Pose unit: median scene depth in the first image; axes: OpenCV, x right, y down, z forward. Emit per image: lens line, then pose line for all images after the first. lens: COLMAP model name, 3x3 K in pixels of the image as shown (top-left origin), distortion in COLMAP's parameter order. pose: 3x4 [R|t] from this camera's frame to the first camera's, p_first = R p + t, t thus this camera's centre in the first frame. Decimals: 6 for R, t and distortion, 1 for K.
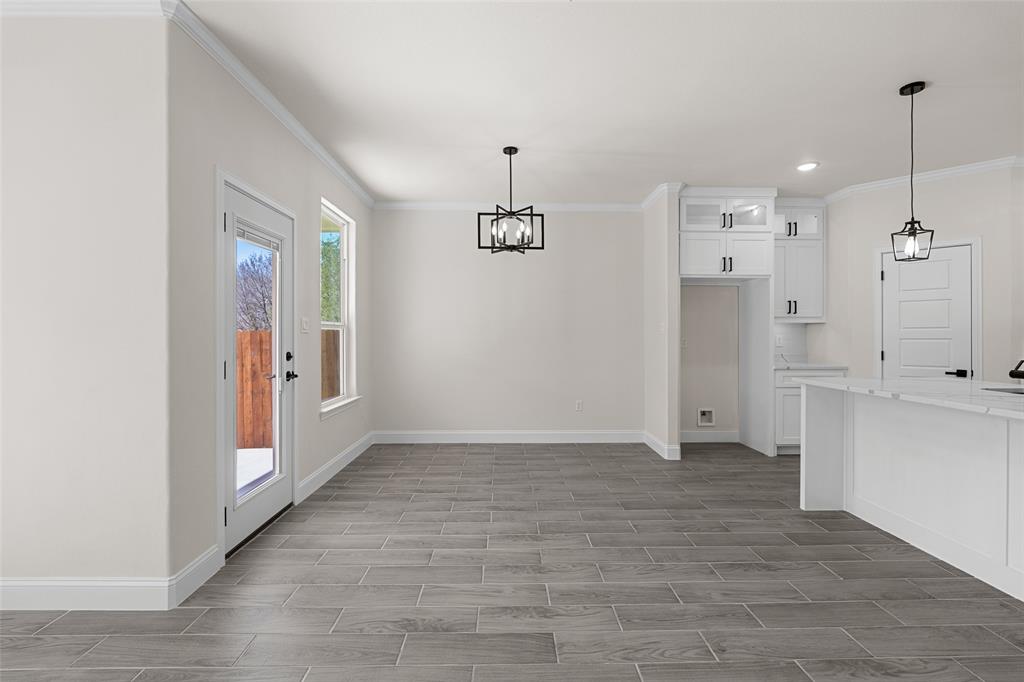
lens RADIAL K [[449.2, 0, 514.1], [0, 449.2, 335.7], [0, 0, 1]] dist [-0.005159, 0.000238]
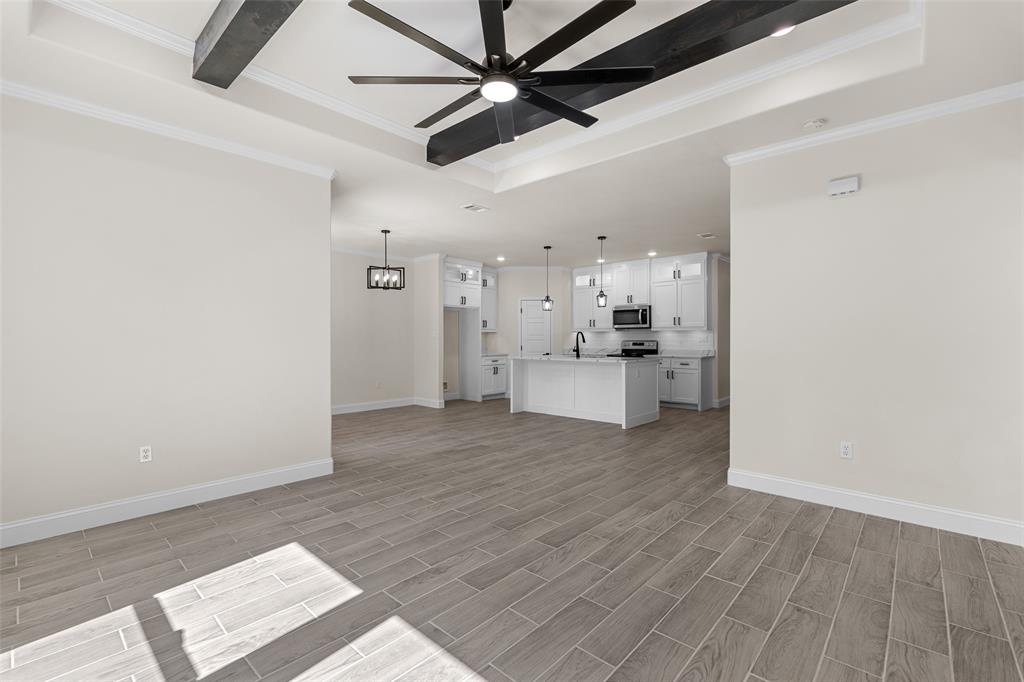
lens RADIAL K [[449.2, 0, 512.3], [0, 449.2, 334.3], [0, 0, 1]] dist [-0.005159, 0.000238]
pose [[0.688253, 0.007141, 0.725436, -0.874753], [0.003164, 0.999912, -0.012845, 0.007309], [-0.725464, 0.011136, 0.688170, -0.510935]]
